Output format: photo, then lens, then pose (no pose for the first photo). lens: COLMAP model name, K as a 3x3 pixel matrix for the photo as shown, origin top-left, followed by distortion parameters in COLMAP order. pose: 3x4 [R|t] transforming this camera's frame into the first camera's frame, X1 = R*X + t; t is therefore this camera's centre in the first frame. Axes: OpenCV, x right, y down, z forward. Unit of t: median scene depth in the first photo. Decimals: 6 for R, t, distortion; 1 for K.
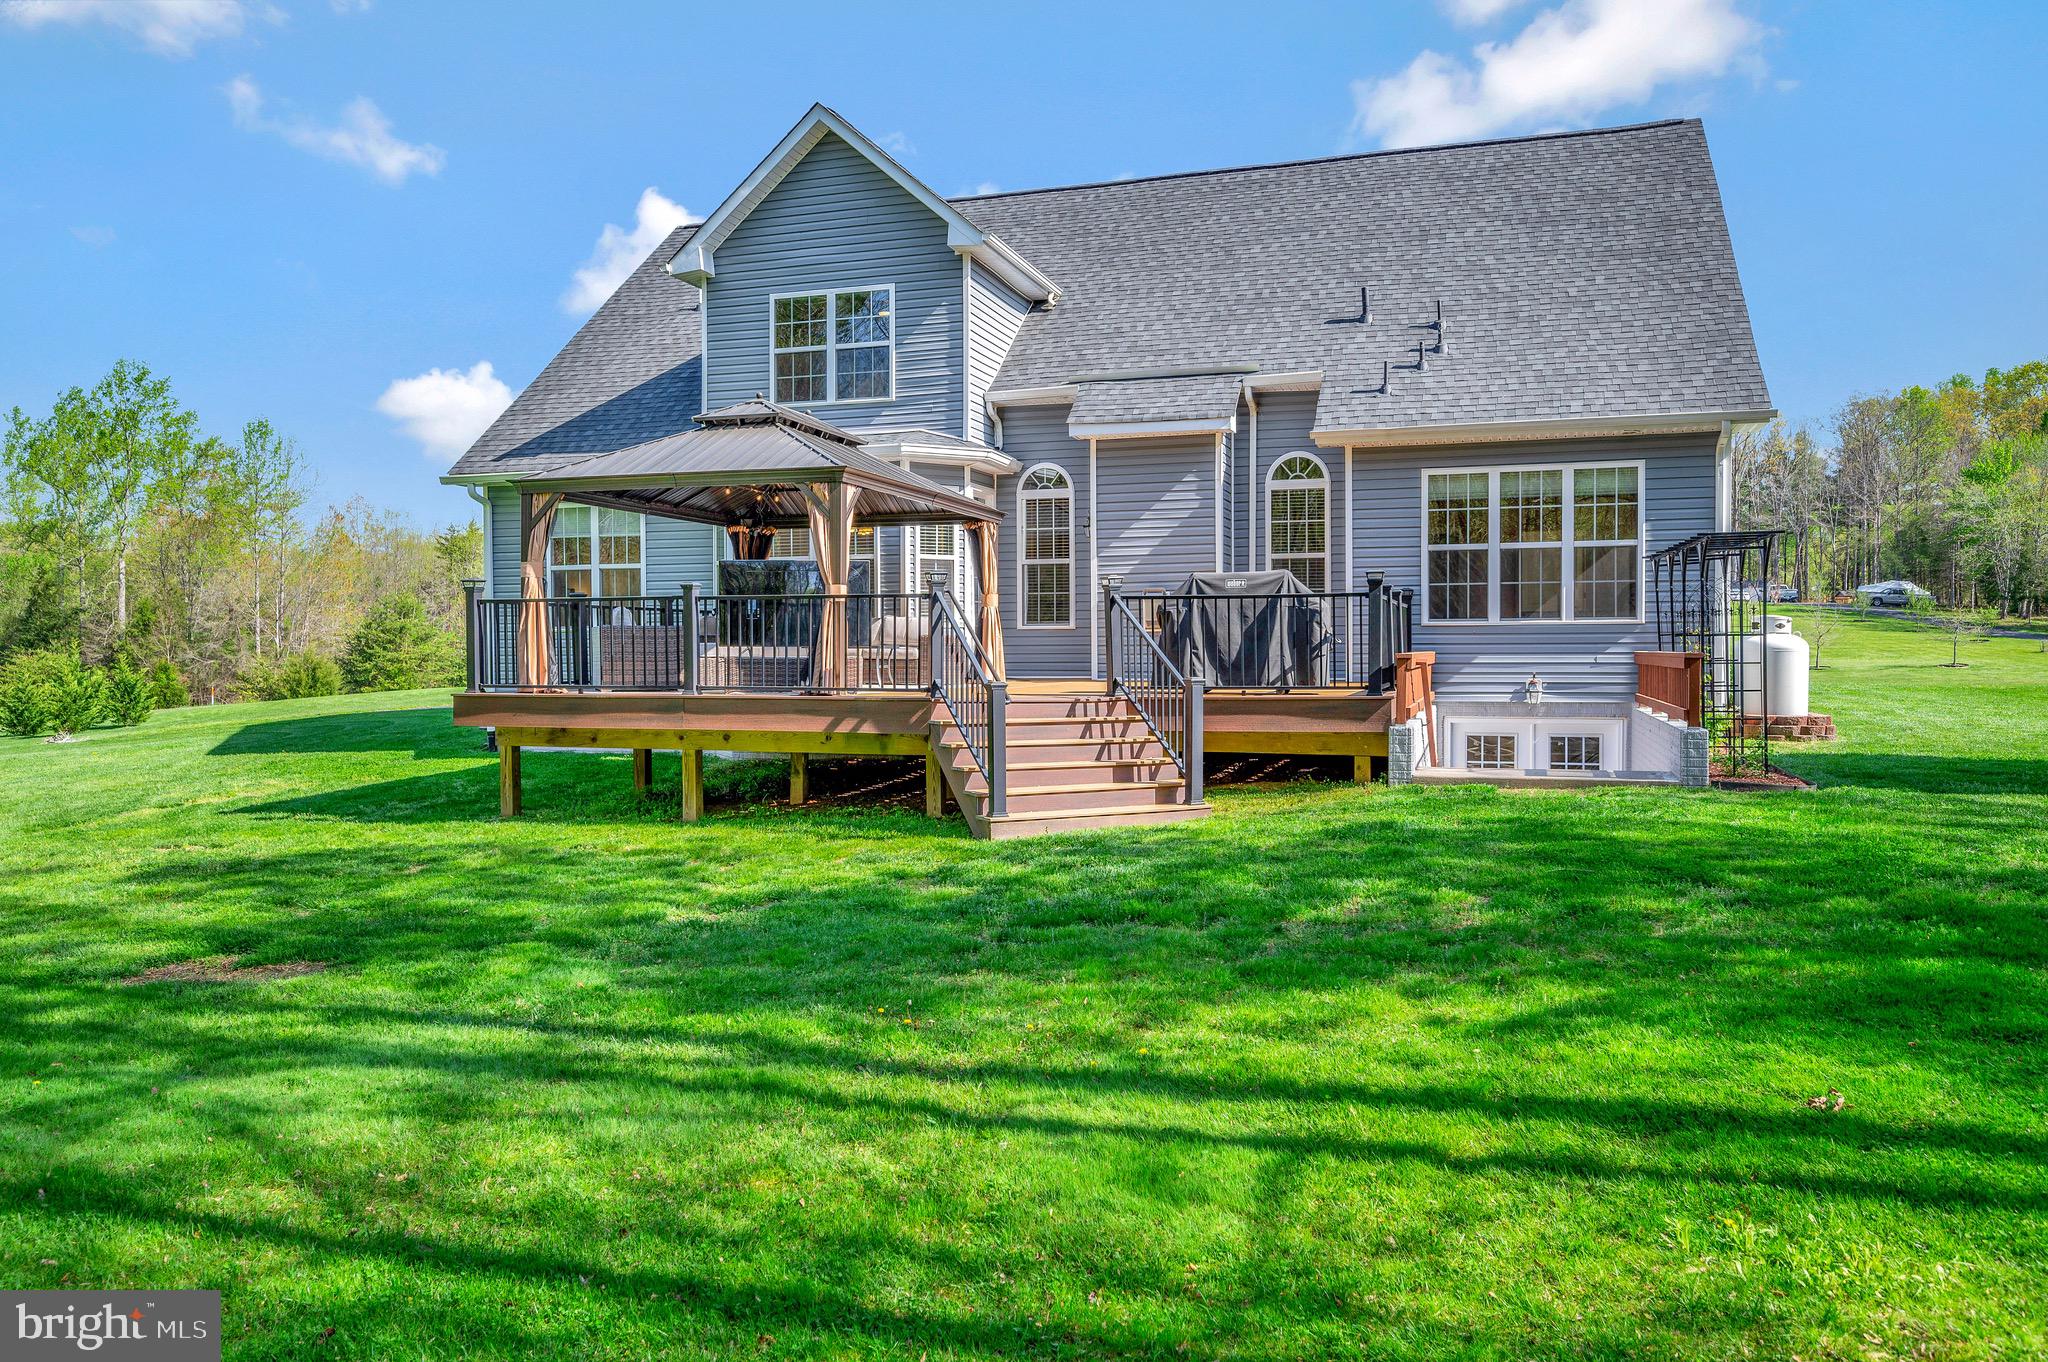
lens RADIAL K [[1468.0, 0, 1031.8], [0, 1468.0, 712.0], [0, 0, 1]] dist [-0.006611, 0.002790]
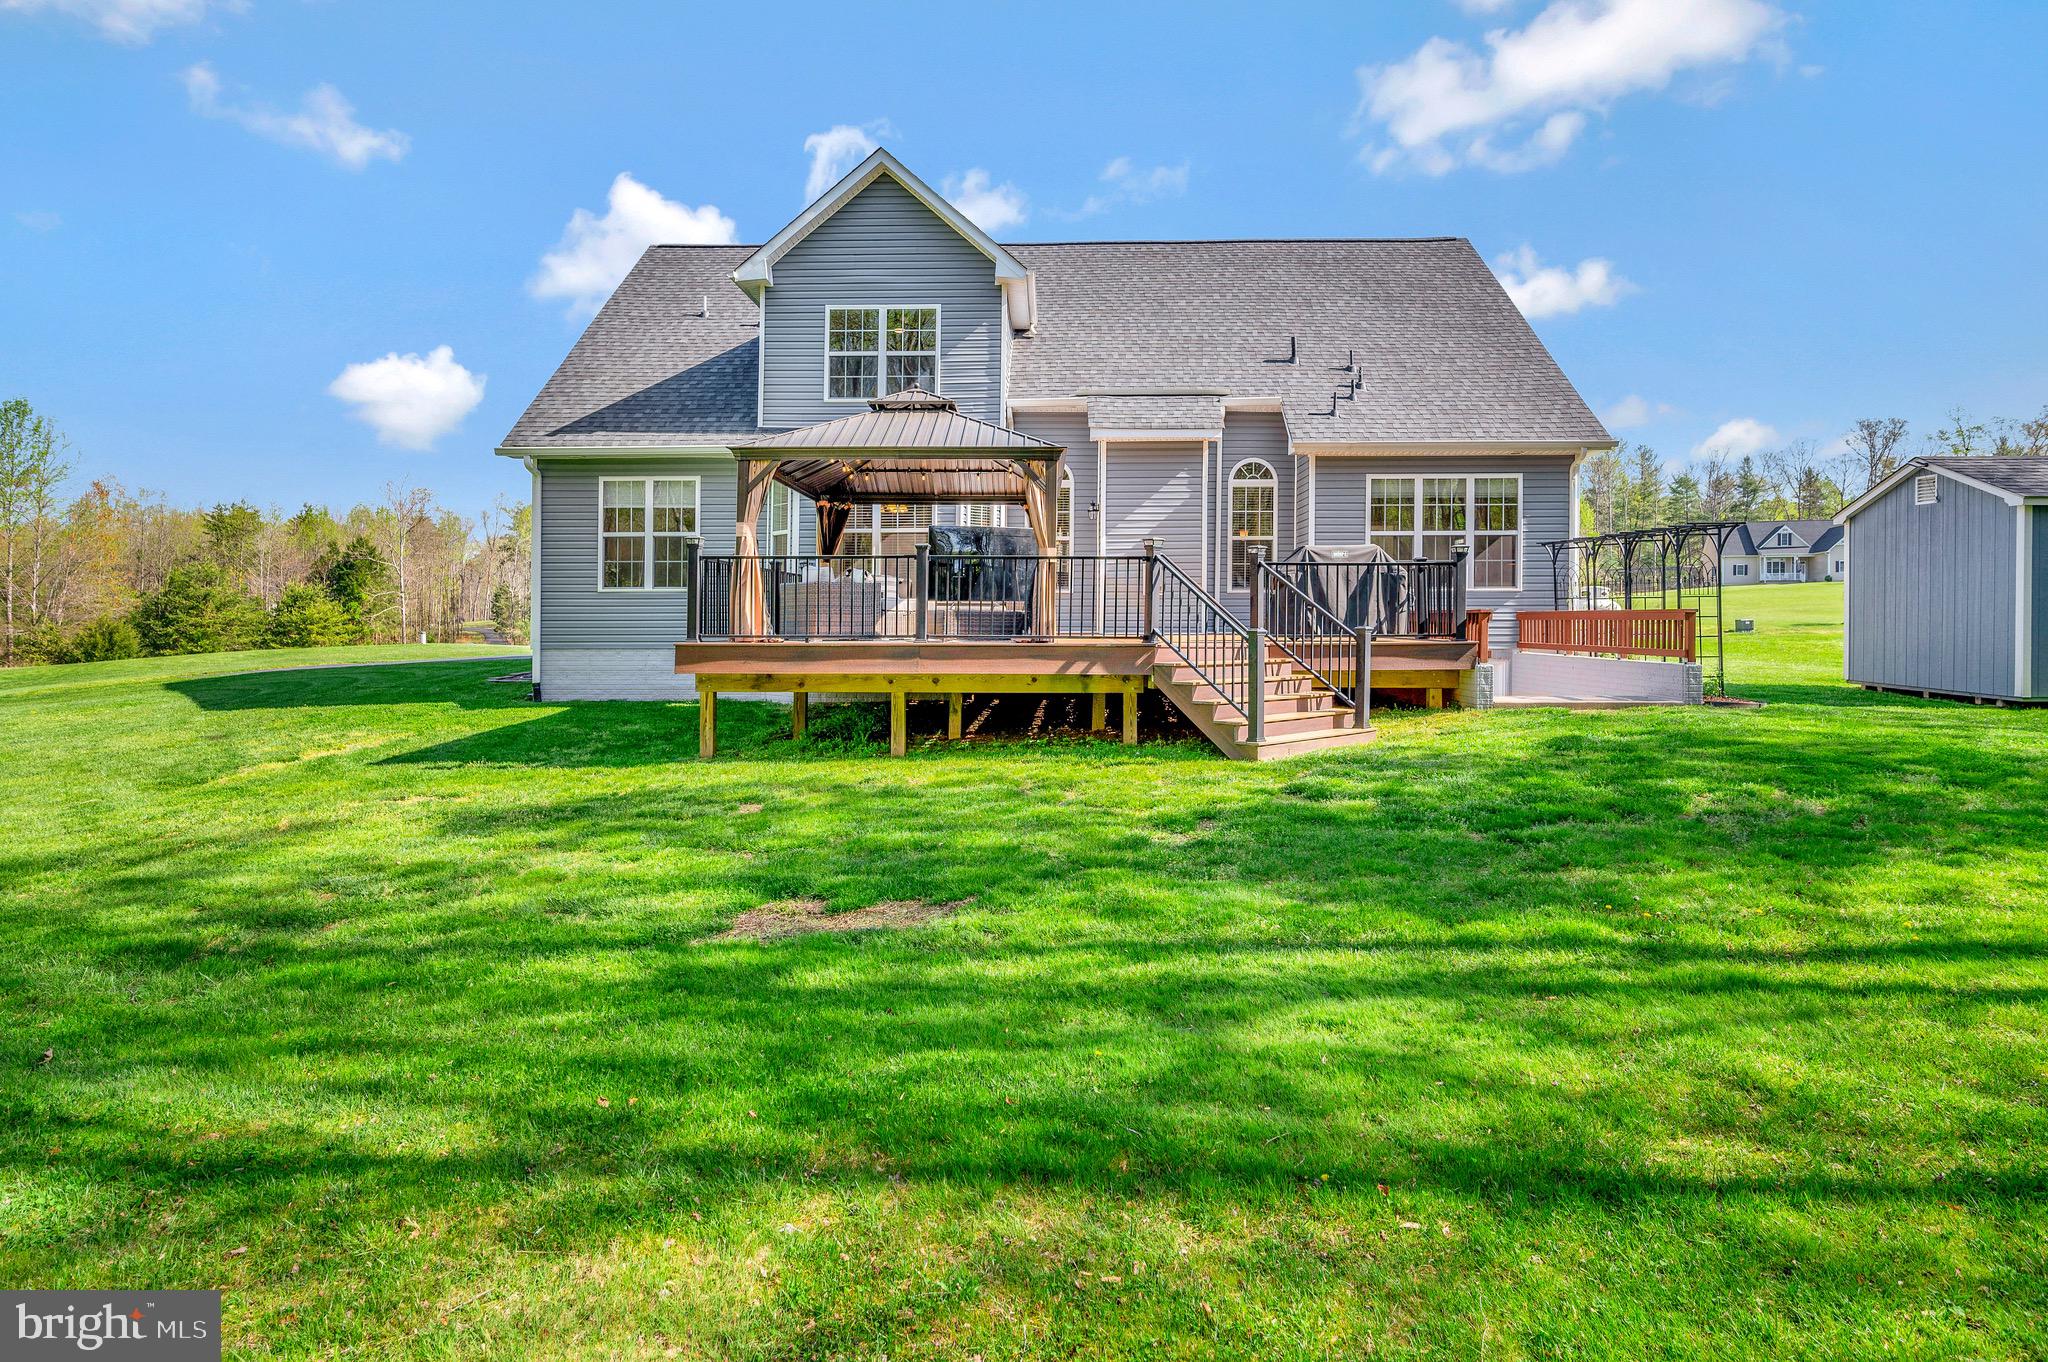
lens RADIAL K [[1116.4, 0, 1021.4], [0, 1116.4, 637.6], [0, 0, 1]] dist [0.001270, -0.000928]
pose [[0.957546, -0.001803, 0.288275, -0.389441], [0.009789, 0.999607, -0.026262, 0.007174], [-0.288114, 0.027969, 0.957188, 0.149755]]
